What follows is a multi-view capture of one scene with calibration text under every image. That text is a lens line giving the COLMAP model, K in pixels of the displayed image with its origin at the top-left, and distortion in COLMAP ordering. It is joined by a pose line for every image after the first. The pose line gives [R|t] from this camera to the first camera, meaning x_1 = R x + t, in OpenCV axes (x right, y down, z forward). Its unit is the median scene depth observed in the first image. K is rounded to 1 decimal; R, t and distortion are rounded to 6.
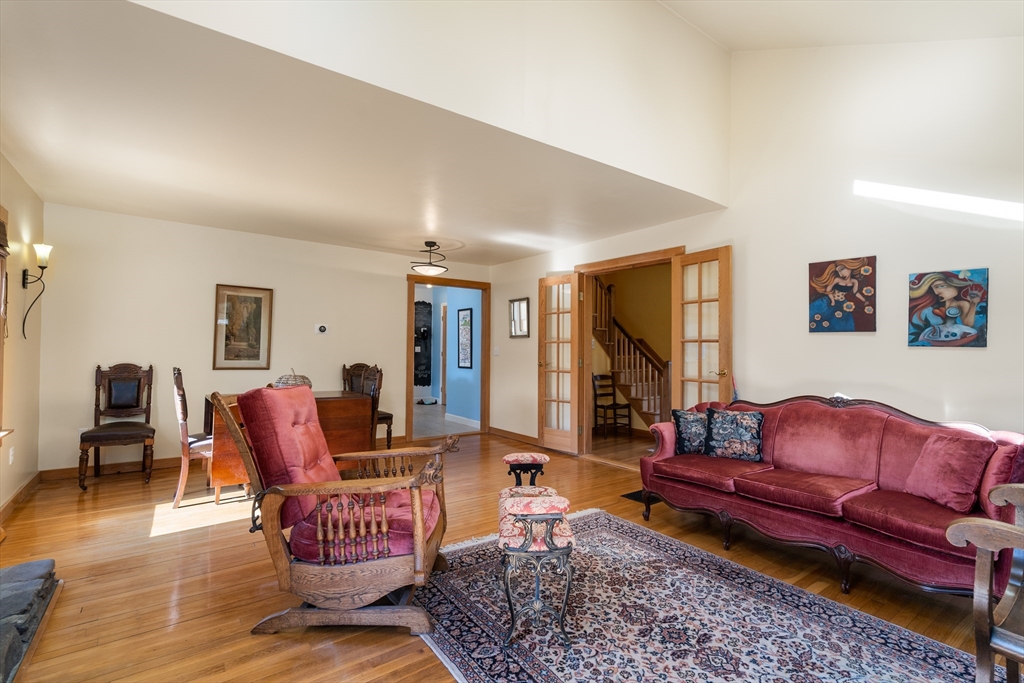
lens RADIAL K [[482.8, 0, 519.4], [0, 482.8, 326.5], [0, 0, 1]] dist [-0.008978, 0.002142]
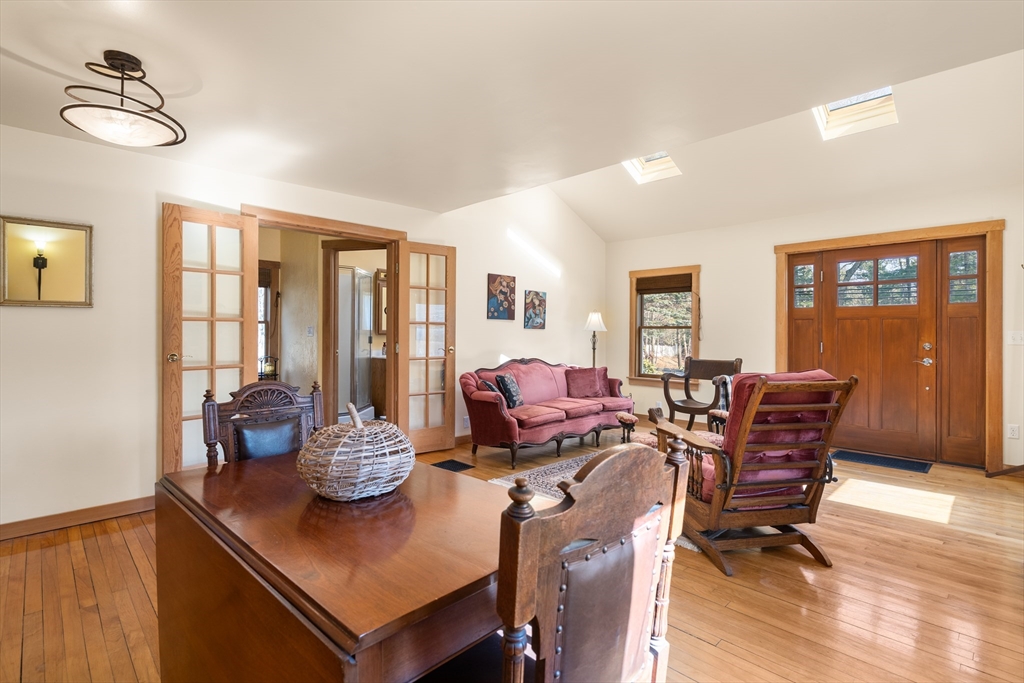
lens RADIAL K [[482.8, 0, 518.4], [0, 482.8, 332.4], [0, 0, 1]] dist [-0.008978, 0.002142]
pose [[-0.133945, -0.010198, 0.990936, -0.905077], [-0.048191, 0.998831, 0.003765, 0.043349], [-0.989816, -0.047250, -0.134280, 1.099661]]
